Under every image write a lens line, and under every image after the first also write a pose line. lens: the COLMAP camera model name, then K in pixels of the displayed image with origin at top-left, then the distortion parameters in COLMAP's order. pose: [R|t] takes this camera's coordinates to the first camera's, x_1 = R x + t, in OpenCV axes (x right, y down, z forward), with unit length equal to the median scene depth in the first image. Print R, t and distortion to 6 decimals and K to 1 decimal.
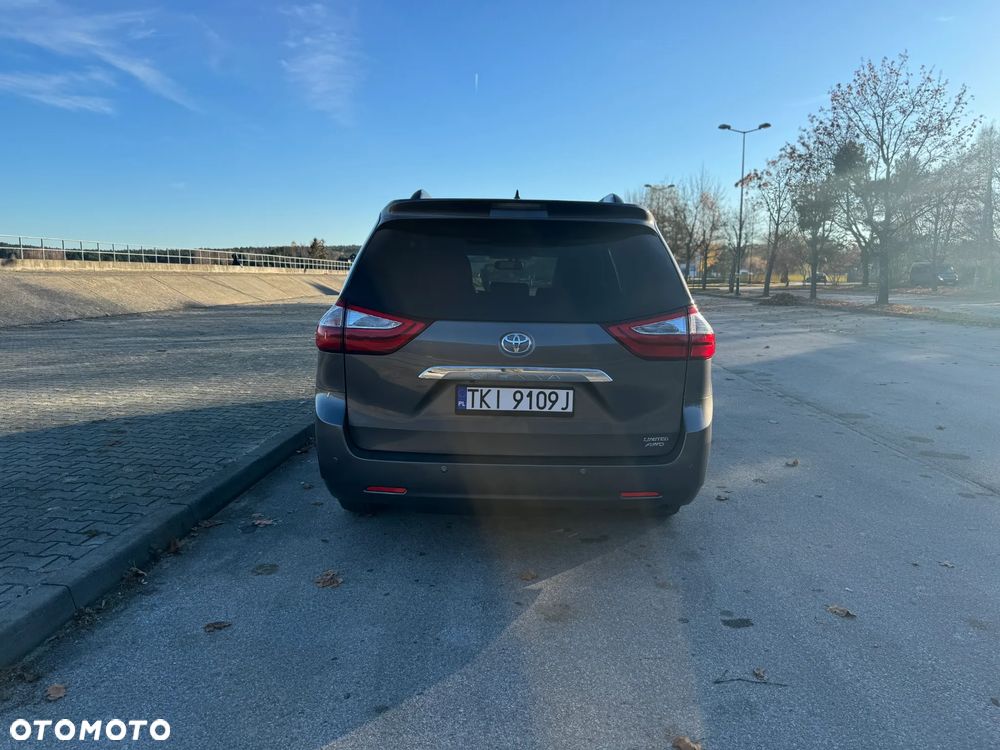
lens RADIAL K [[698.0, 0, 505.3], [0, 698.0, 374.1], [0, 0, 1]] dist [0.054319, -0.073147]
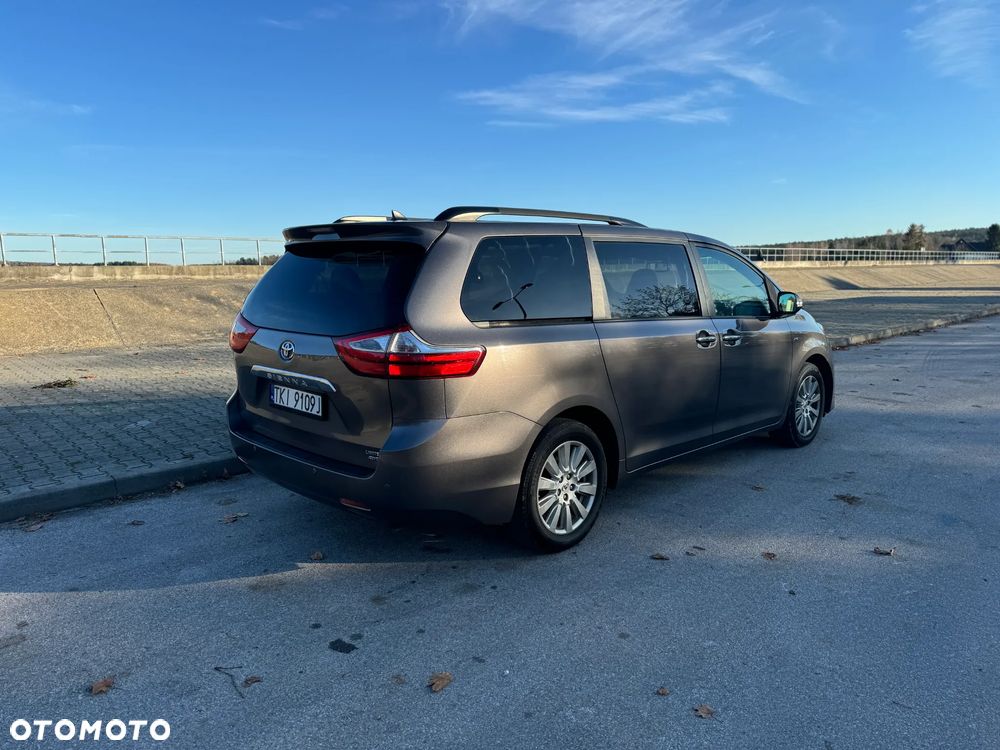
lens RADIAL K [[699.0, 0, 501.7], [0, 699.0, 374.8], [0, 0, 1]] dist [0.050959, -0.070854]
pose [[0.702219, 0.084206, -0.706964, 1.053737], [-0.077134, 0.996134, 0.042033, -0.077778], [0.707770, 0.025015, 0.705999, 0.411830]]
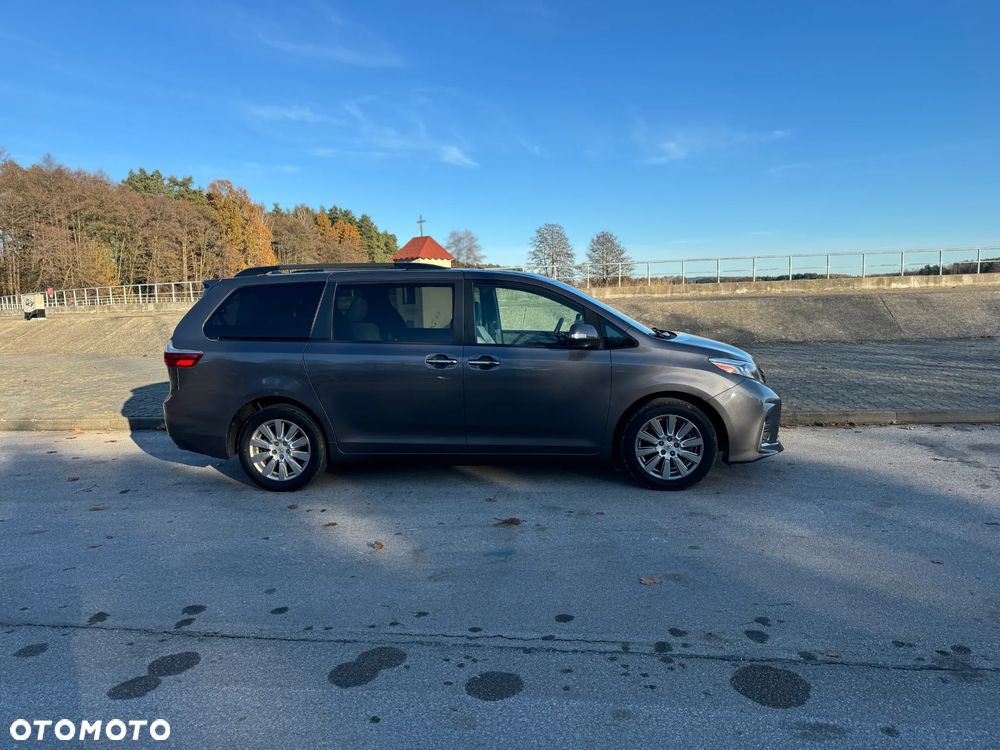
lens RADIAL K [[690.5, 0, 504.2], [0, 690.5, 388.3], [0, 0, 1]] dist [0.100025, -0.175402]
pose [[-0.104733, 0.121645, -0.987033, 1.989278], [-0.106904, 0.985363, 0.132782, -0.300323], [0.988738, 0.119425, -0.090196, 2.042231]]
